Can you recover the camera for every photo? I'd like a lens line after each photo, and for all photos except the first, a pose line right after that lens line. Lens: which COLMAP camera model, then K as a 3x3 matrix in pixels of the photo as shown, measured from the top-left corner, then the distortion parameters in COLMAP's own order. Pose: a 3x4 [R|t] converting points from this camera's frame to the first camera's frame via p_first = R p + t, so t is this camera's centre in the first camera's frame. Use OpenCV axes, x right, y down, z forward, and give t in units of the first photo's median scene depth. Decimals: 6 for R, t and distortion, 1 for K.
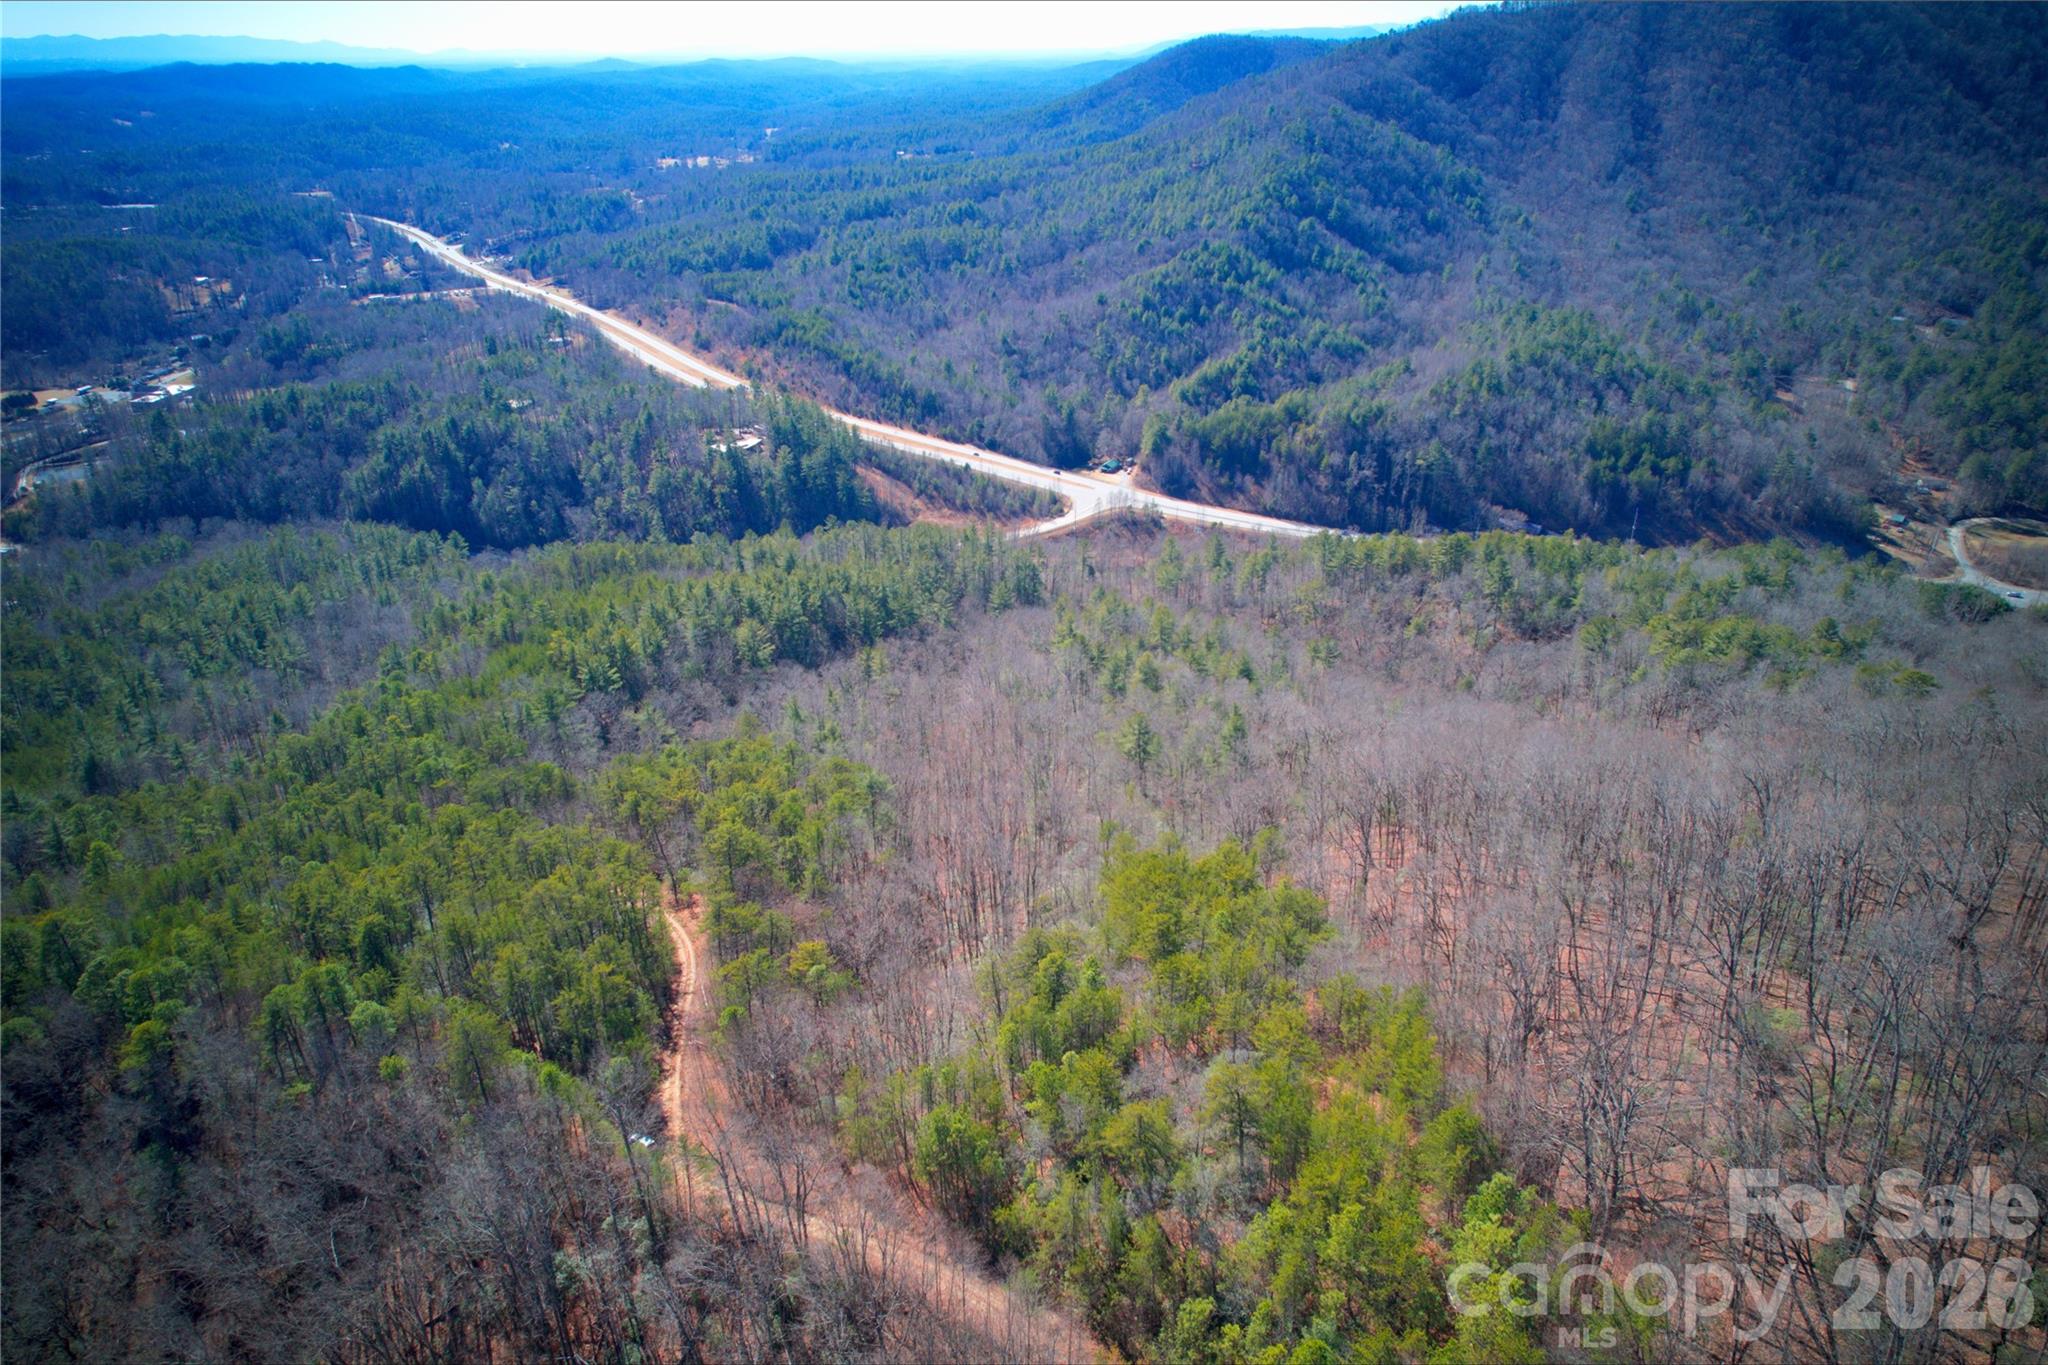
lens RADIAL K [[1316.3, 0, 1019.9], [0, 1316.3, 675.3], [0, 0, 1]] dist [-0.081310, 0.074124]
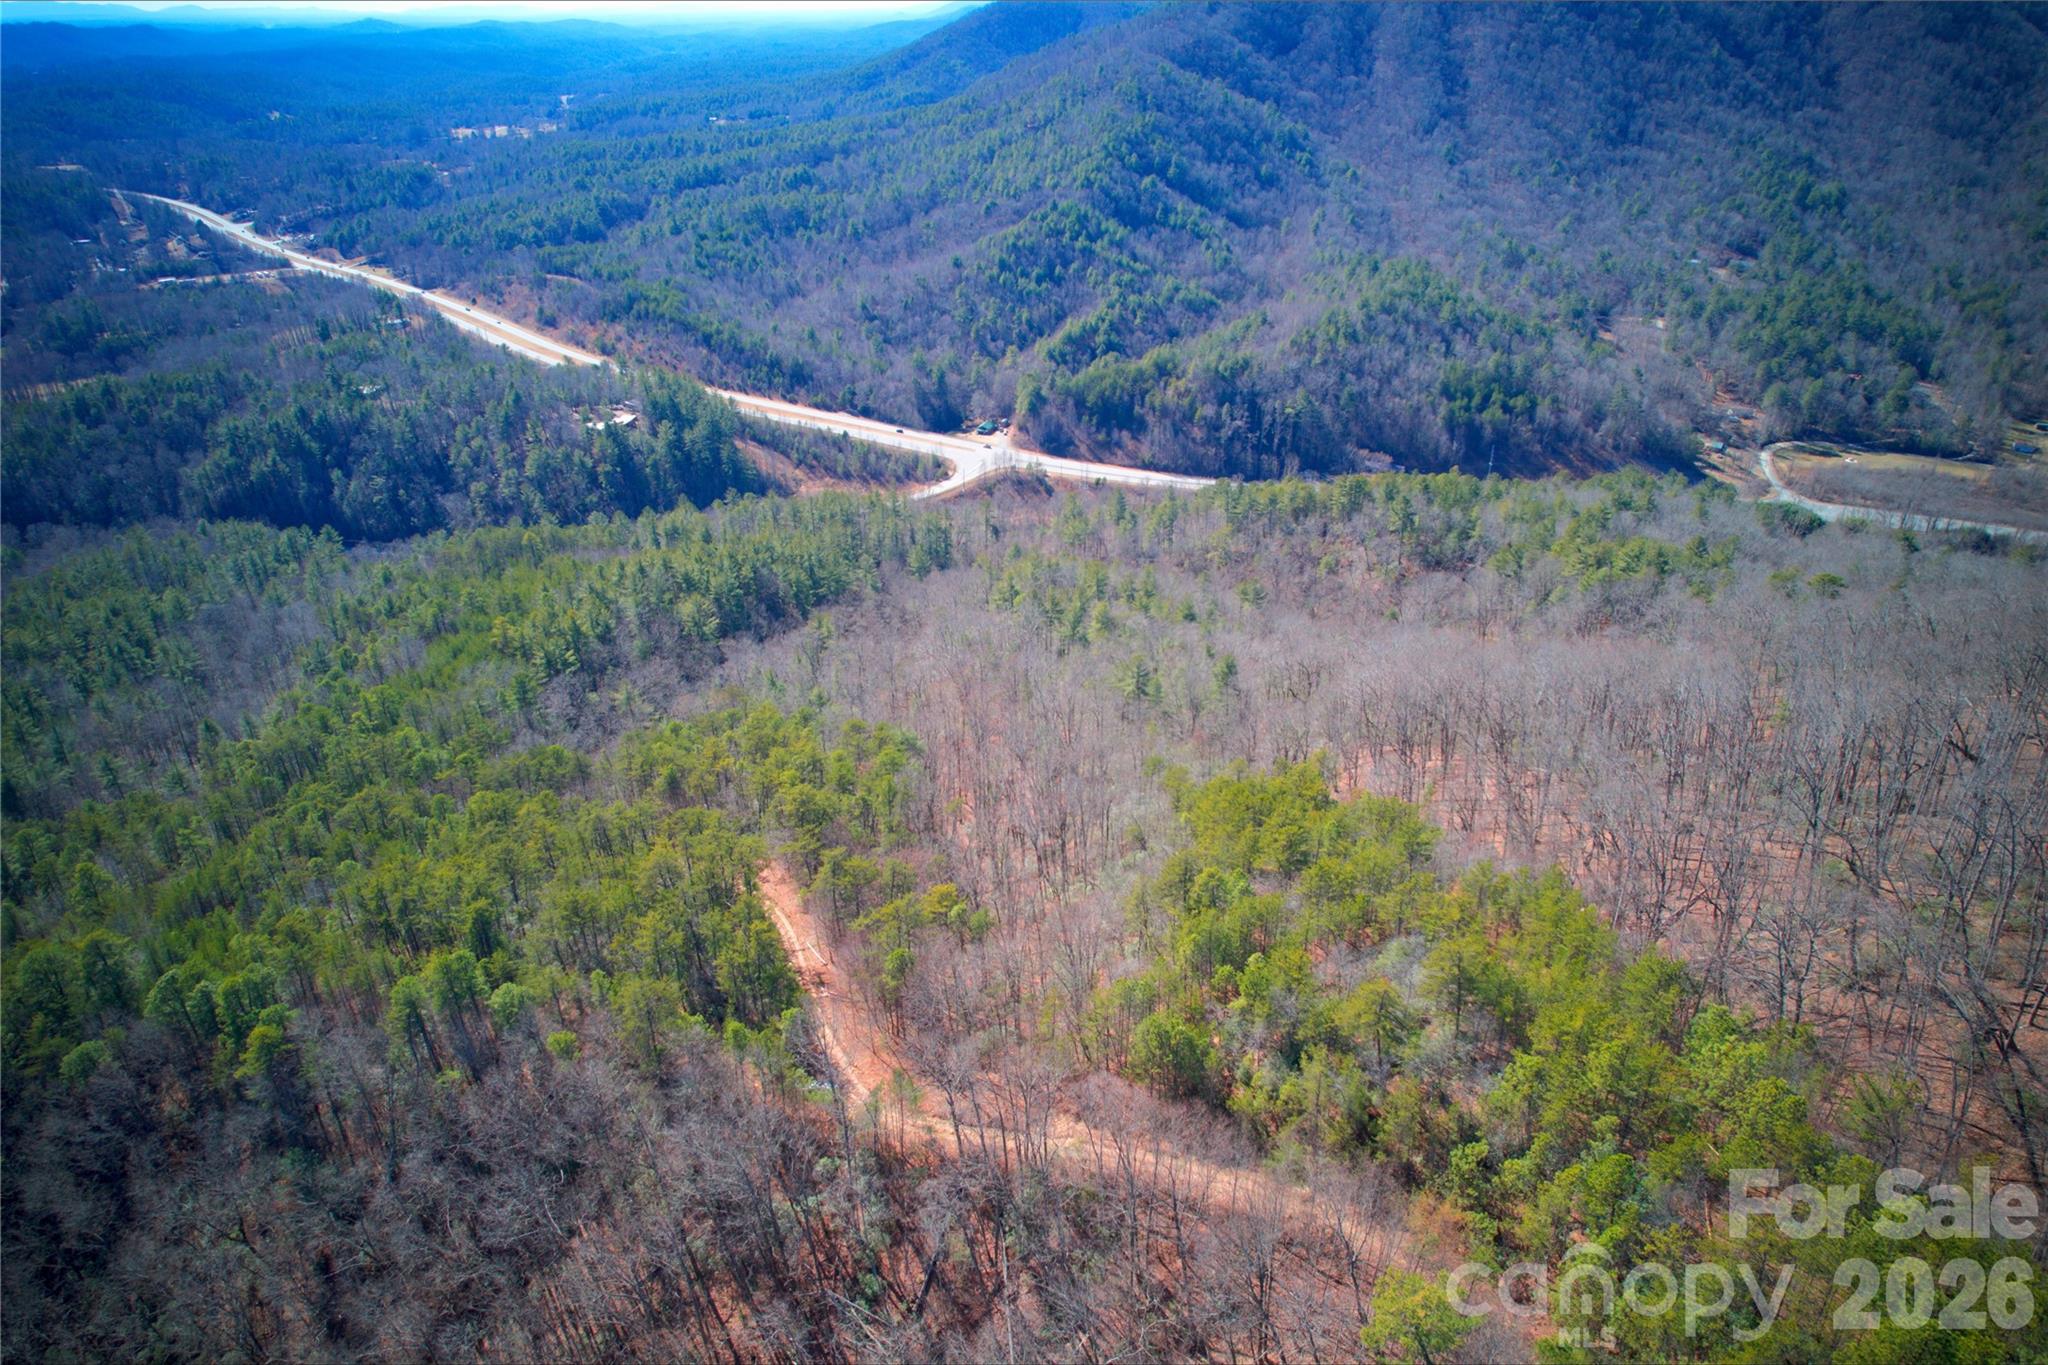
lens RADIAL K [[1316.3, 0, 1019.9], [0, 1316.3, 675.3], [0, 0, 1]] dist [-0.081310, 0.074124]
pose [[0.989594, -0.065974, 0.127874, -0.044537], [0.062708, 0.997599, 0.029406, 0.002235], [-0.129506, -0.021081, 0.991354, -0.005845]]
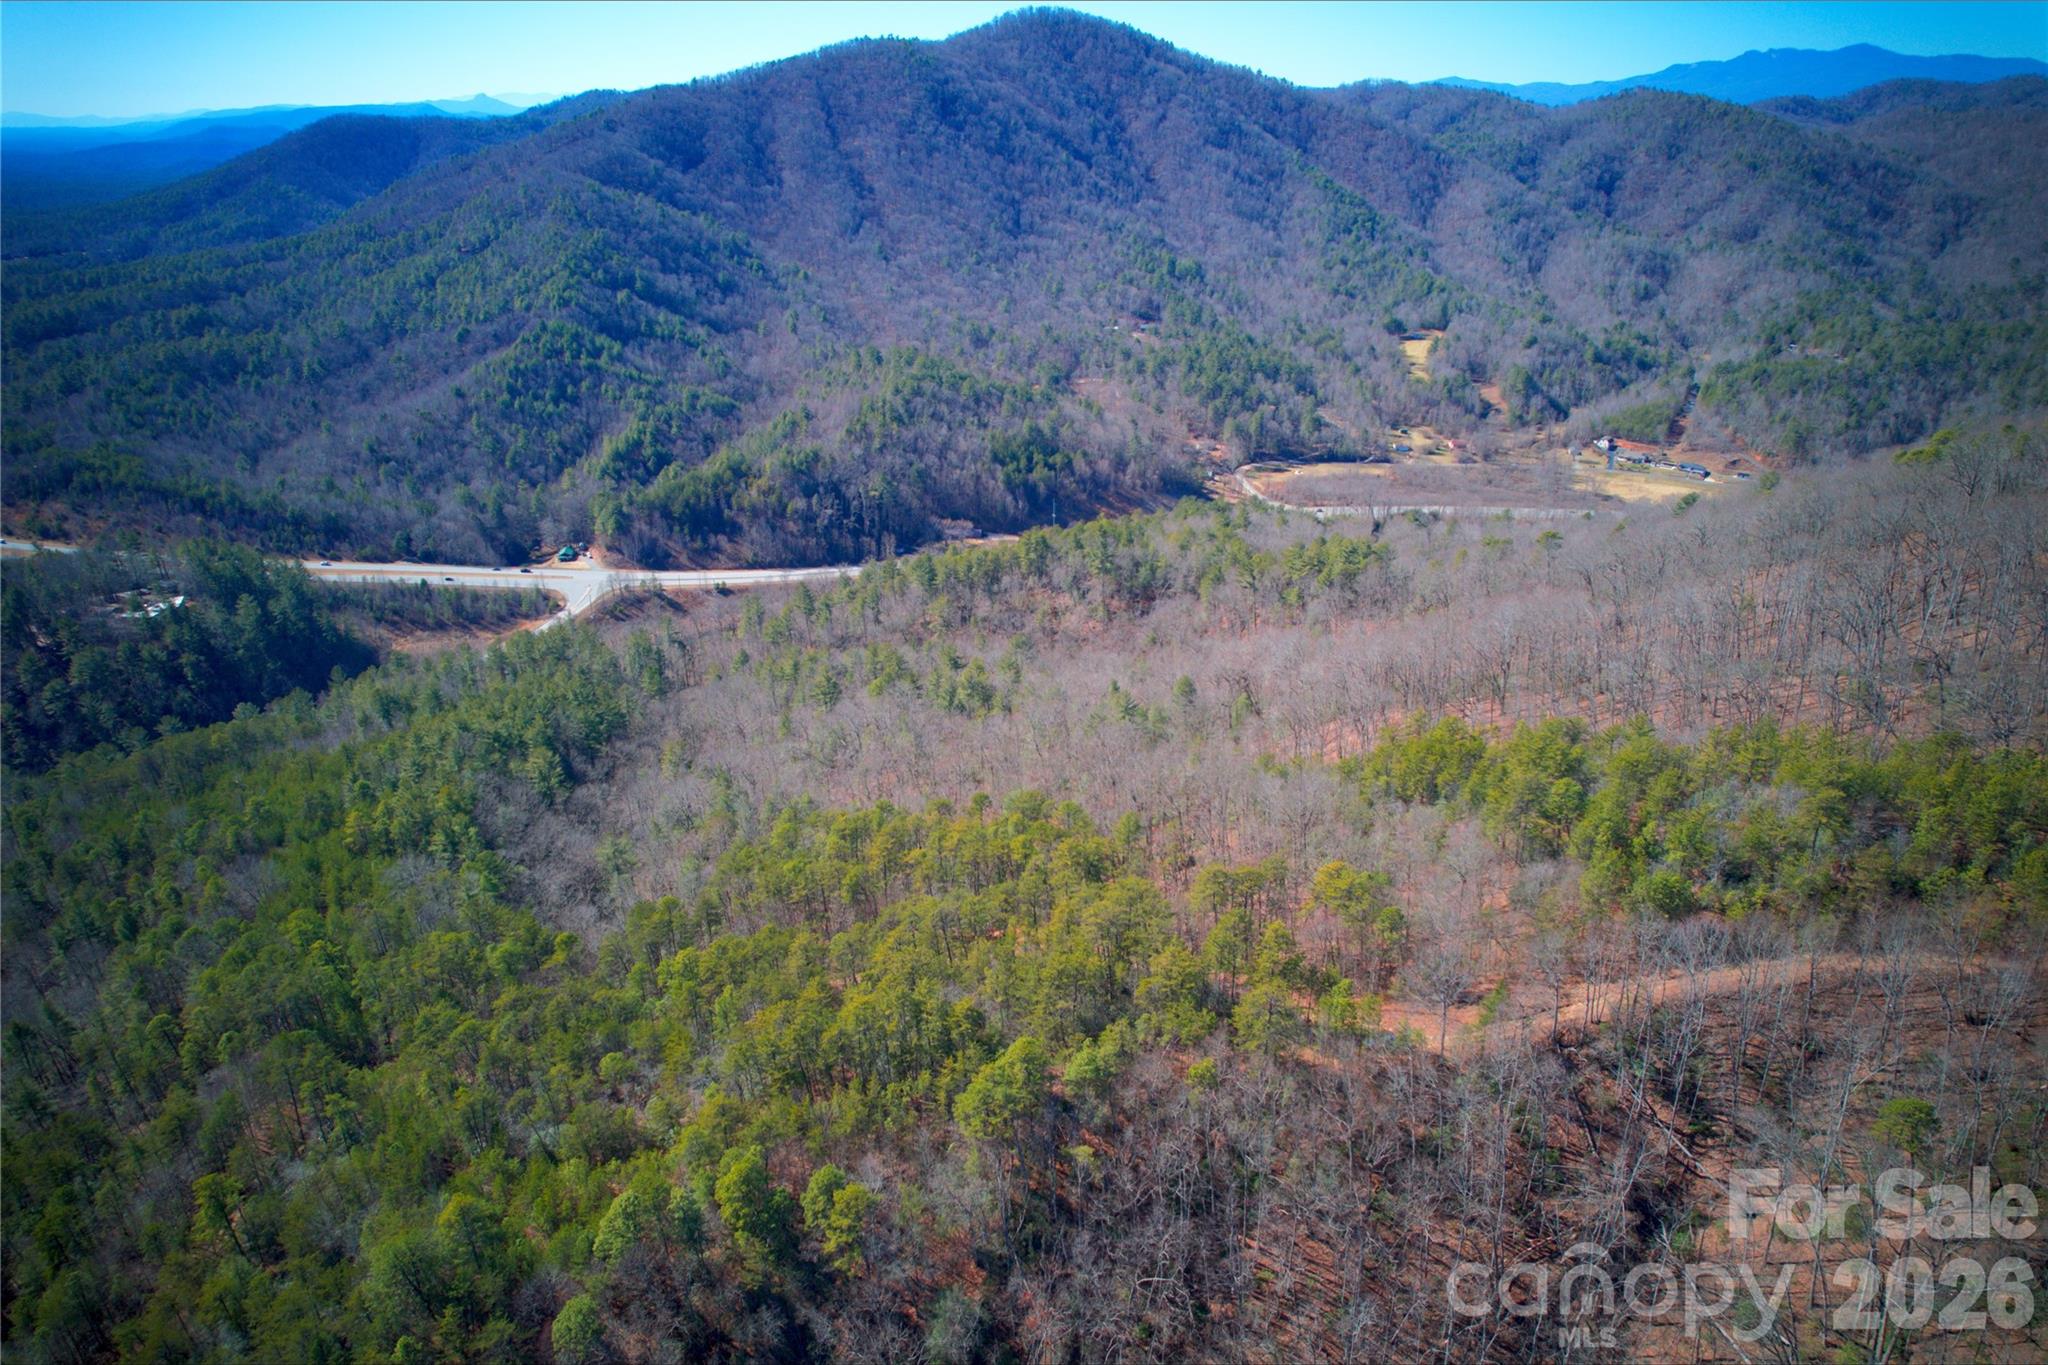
lens RADIAL K [[1316.3, 0, 1019.9], [0, 1316.3, 675.3], [0, 0, 1]] dist [-0.081310, 0.074124]
pose [[0.801848, -0.234179, 0.549728, -0.202961], [0.260753, 0.964917, 0.030704, -0.015036], [-0.537632, 0.118723, 0.834779, 0.027248]]
